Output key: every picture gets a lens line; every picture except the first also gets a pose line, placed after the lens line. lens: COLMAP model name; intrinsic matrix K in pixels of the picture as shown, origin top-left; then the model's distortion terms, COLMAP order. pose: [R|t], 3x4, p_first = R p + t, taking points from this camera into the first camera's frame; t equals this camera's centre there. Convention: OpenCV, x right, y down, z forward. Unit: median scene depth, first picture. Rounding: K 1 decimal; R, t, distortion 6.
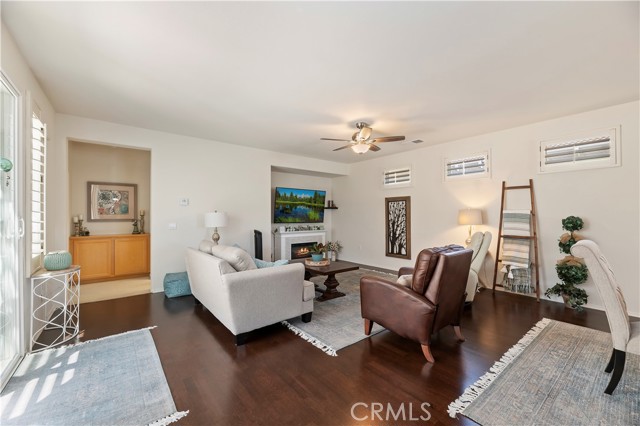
lens RADIAL K [[263.2, 0, 320.0], [0, 263.2, 213.0], [0, 0, 1]] dist [-0.002636, -0.000483]
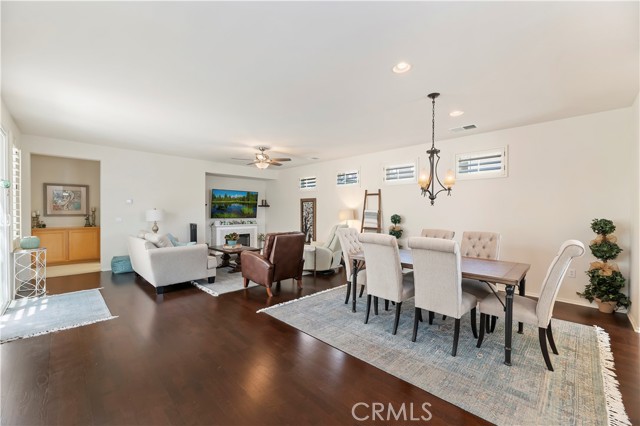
lens RADIAL K [[263.3, 0, 320.0], [0, 263.3, 213.0], [0, 0, 1]] dist [0.000573, 0.000239]
pose [[0.993692, 0.006831, 0.111931, 0.267406], [-0.008711, 0.999829, 0.016320, -0.014007], [-0.111801, -0.017192, 0.993582, -0.383657]]
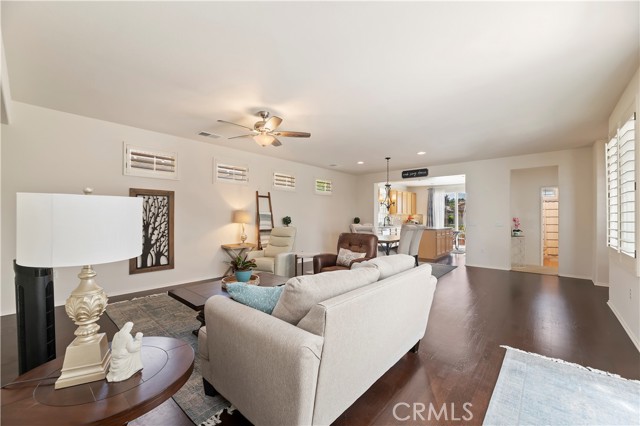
lens RADIAL K [[263.3, 0, 320.0], [0, 263.3, 213.0], [0, 0, 1]] dist [0.000573, 0.000239]
pose [[-0.182950, 0.011479, 0.983055, -0.678433], [-0.017149, 0.999742, -0.014865, 0.009879], [-0.982973, -0.019578, -0.182706, 0.866019]]
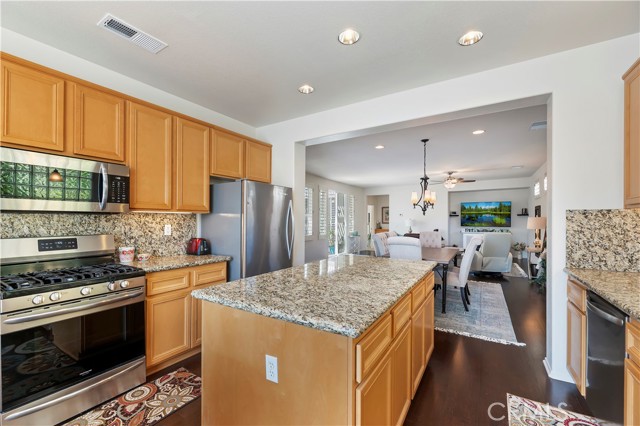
lens RADIAL K [[265.4, 0, 319.4], [0, 265.4, 221.7], [0, 0, 1]] dist [0.000256, 0.000050]
pose [[0.343322, 0.006011, -0.939199, 1.361017], [0.009056, 0.999912, 0.009710, -0.013888], [0.939174, -0.011839, 0.343237, -0.445729]]
